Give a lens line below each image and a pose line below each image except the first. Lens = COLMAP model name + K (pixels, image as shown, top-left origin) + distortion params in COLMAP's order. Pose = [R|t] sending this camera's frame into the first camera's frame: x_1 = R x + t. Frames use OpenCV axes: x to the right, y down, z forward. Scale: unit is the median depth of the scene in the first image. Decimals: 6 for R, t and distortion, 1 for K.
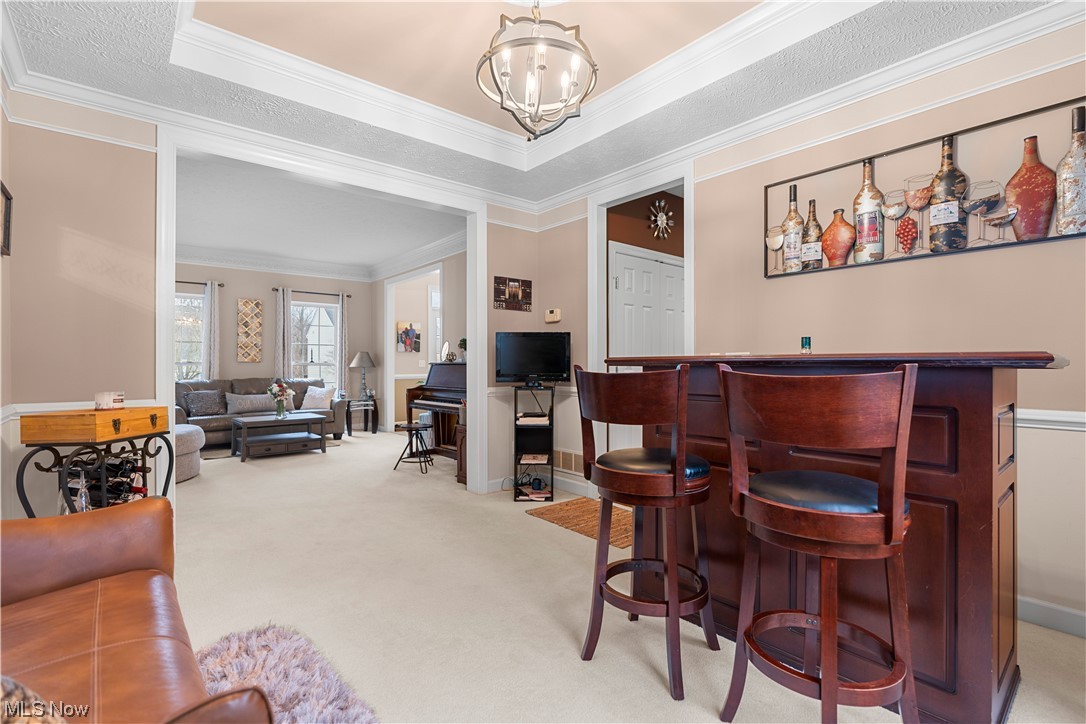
lens RADIAL K [[492.7, 0, 540.0], [0, 492.7, 363.9], [0, 0, 1]] dist [-0.007612, 0.005272]
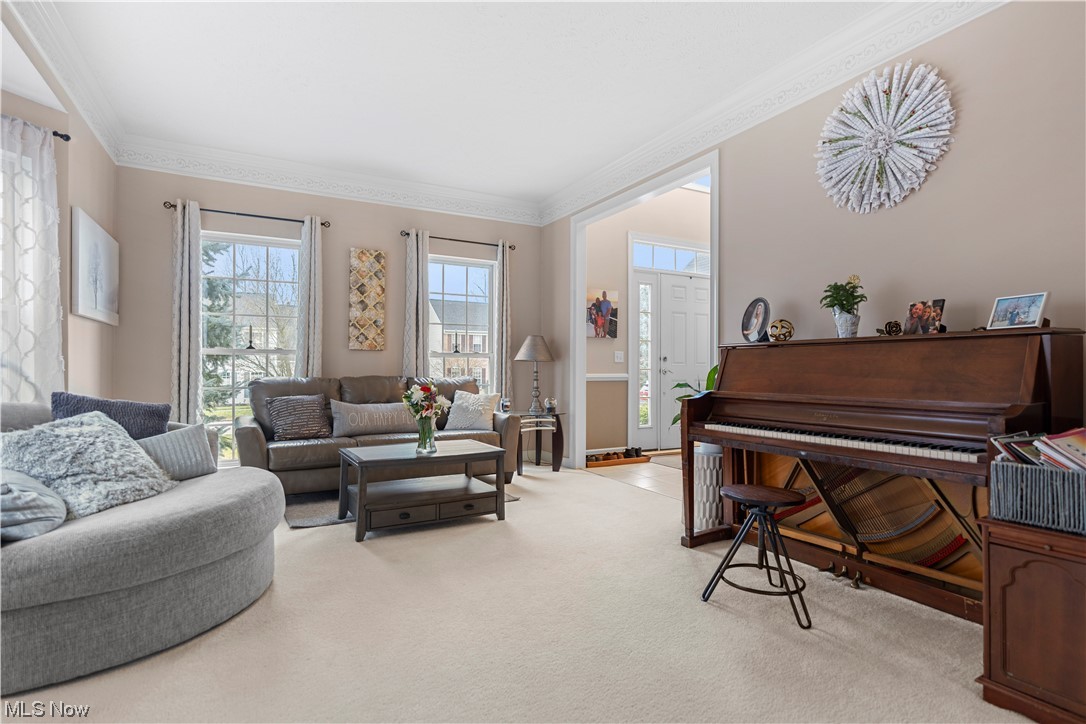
lens RADIAL K [[519.5, 0, 542.6], [0, 519.5, 367.5], [0, 0, 1]] dist [-0.004770, -0.001928]
pose [[0.982398, 0.004625, -0.186743, -0.252419], [-0.005445, 0.999978, -0.003877, 0.019343], [0.186721, 0.004825, 0.982401, 0.402214]]
